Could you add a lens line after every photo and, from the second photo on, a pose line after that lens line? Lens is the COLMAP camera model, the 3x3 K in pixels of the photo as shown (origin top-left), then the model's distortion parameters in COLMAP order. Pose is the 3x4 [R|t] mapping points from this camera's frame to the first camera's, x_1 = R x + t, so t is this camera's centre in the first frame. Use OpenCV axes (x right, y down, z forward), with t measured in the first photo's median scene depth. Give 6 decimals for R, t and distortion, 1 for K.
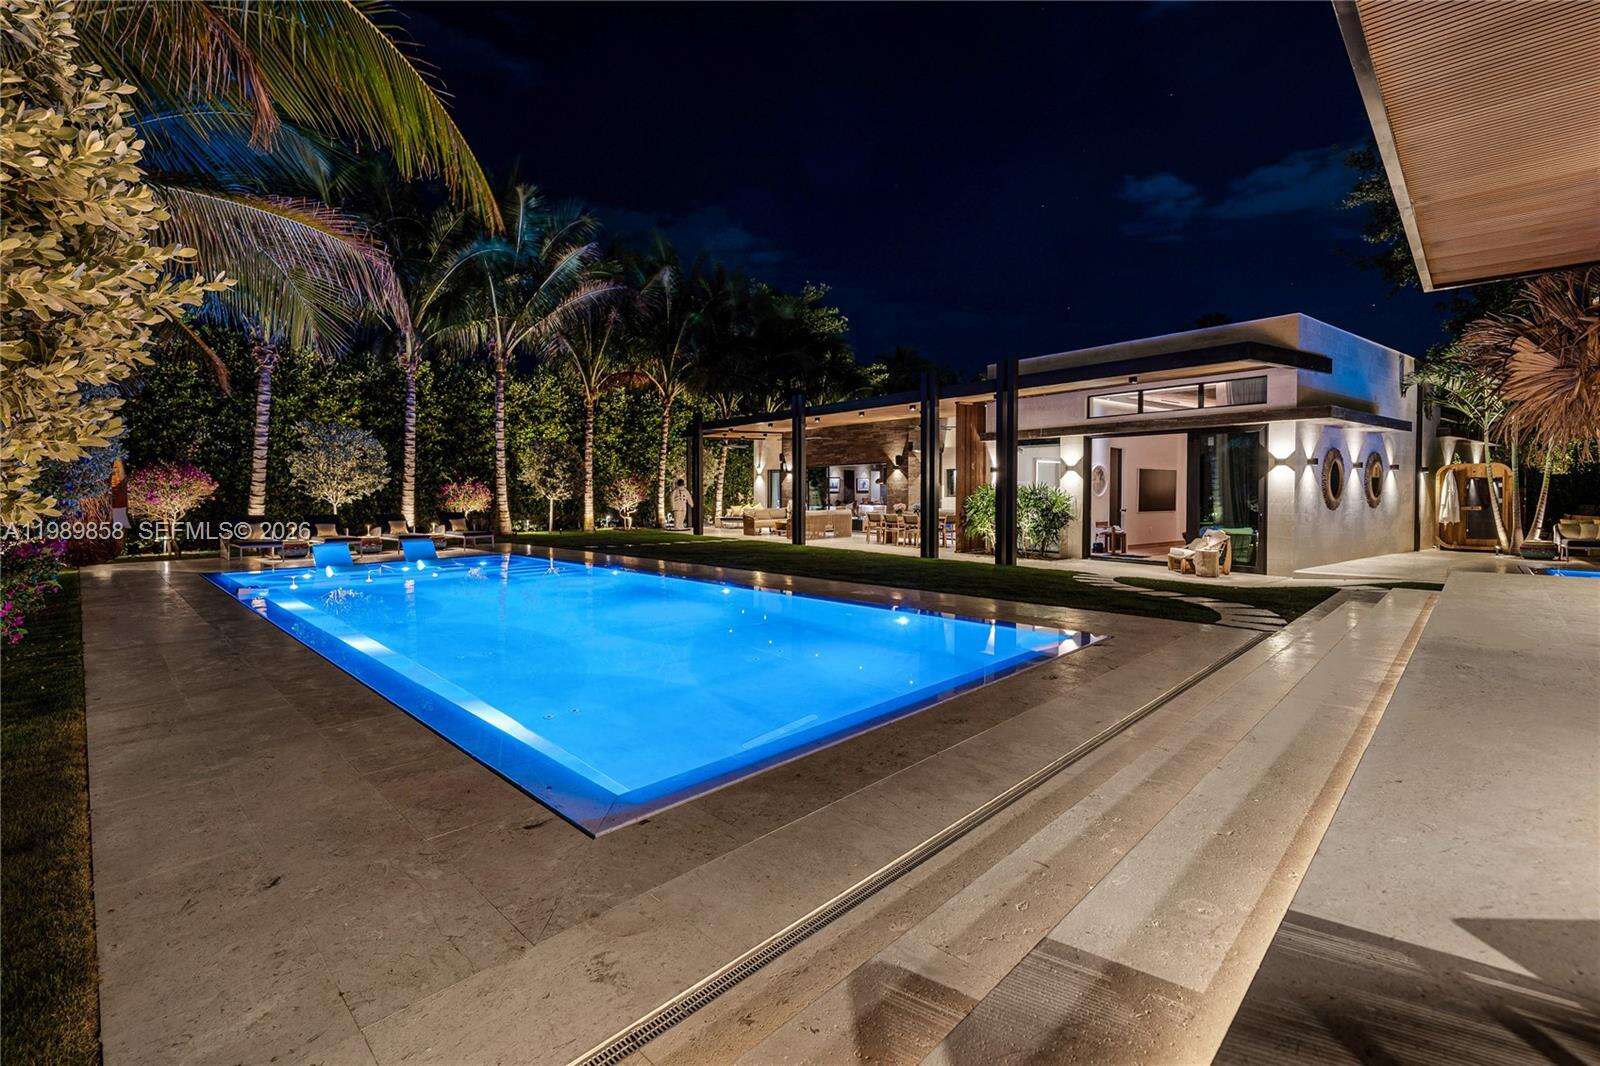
lens RADIAL K [[700.2, 0, 790.4], [0, 700.2, 494.0], [0, 0, 1]] dist [-0.003890, -0.000262]
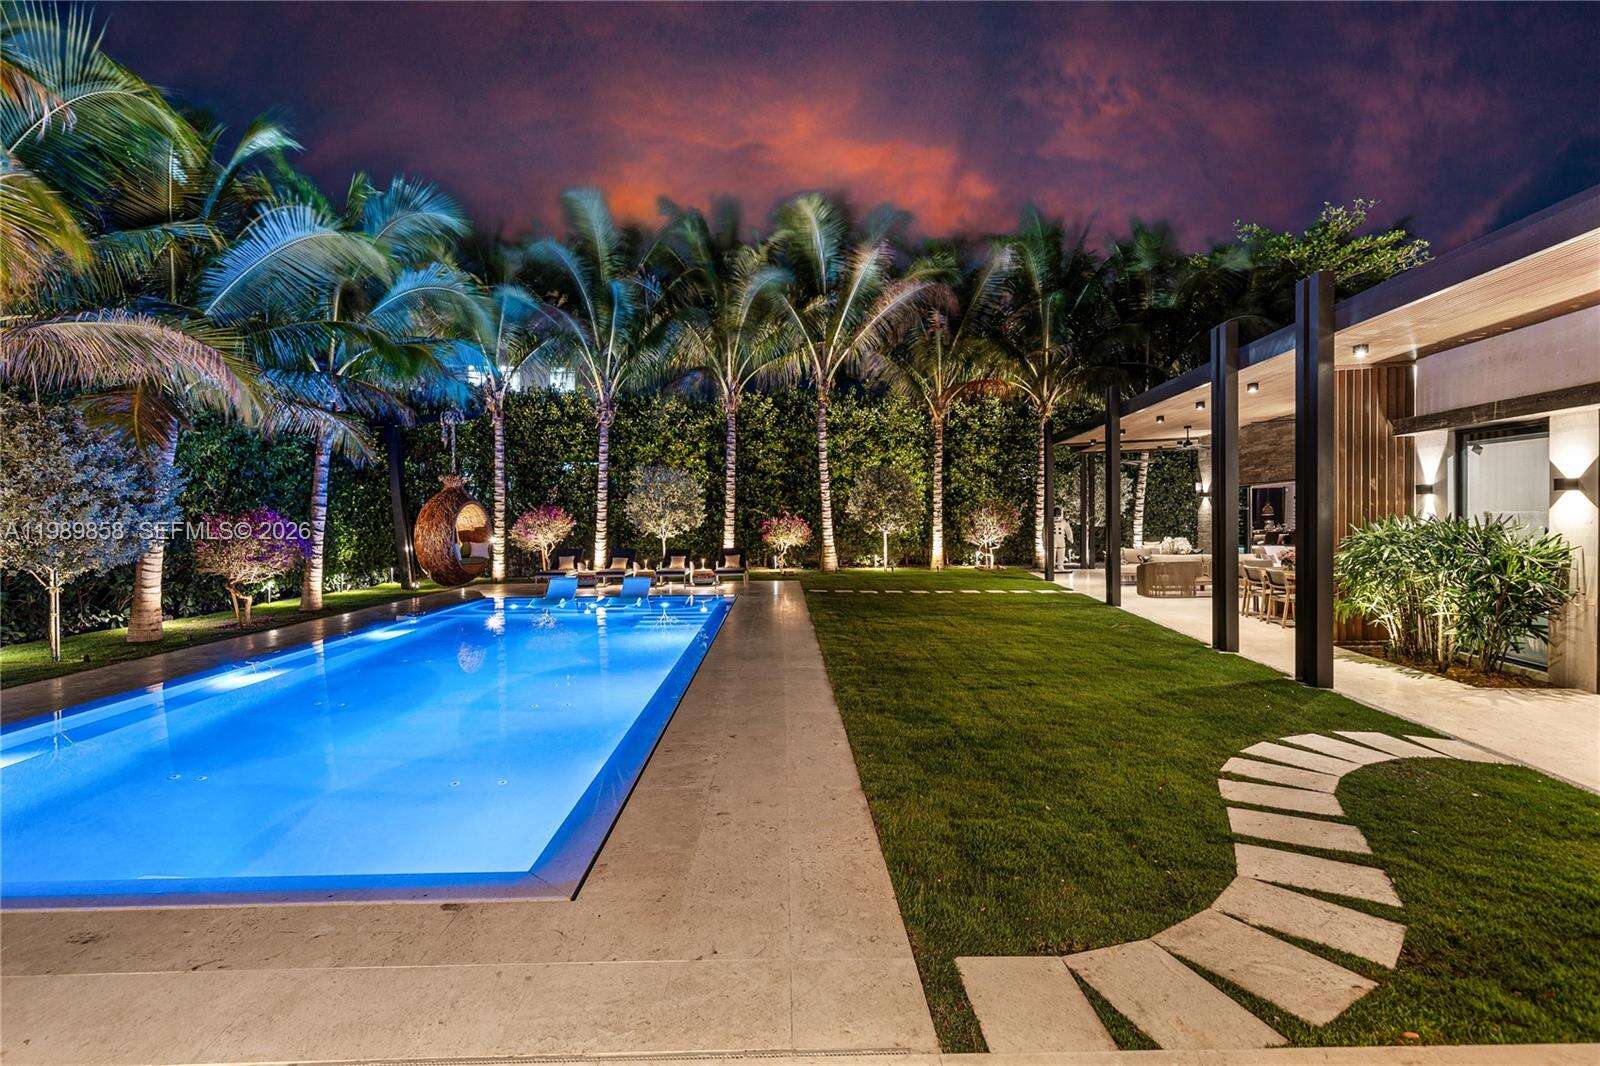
lens RADIAL K [[768.3, 0, 797.8], [0, 768.3, 529.6], [0, 0, 1]] dist [-0.011184, -0.000022]
pose [[0.715256, 0.005929, -0.698838, 0.296413], [0.005896, 0.999877, 0.014518, -0.013143], [0.698838, -0.014505, 0.715133, 0.222784]]
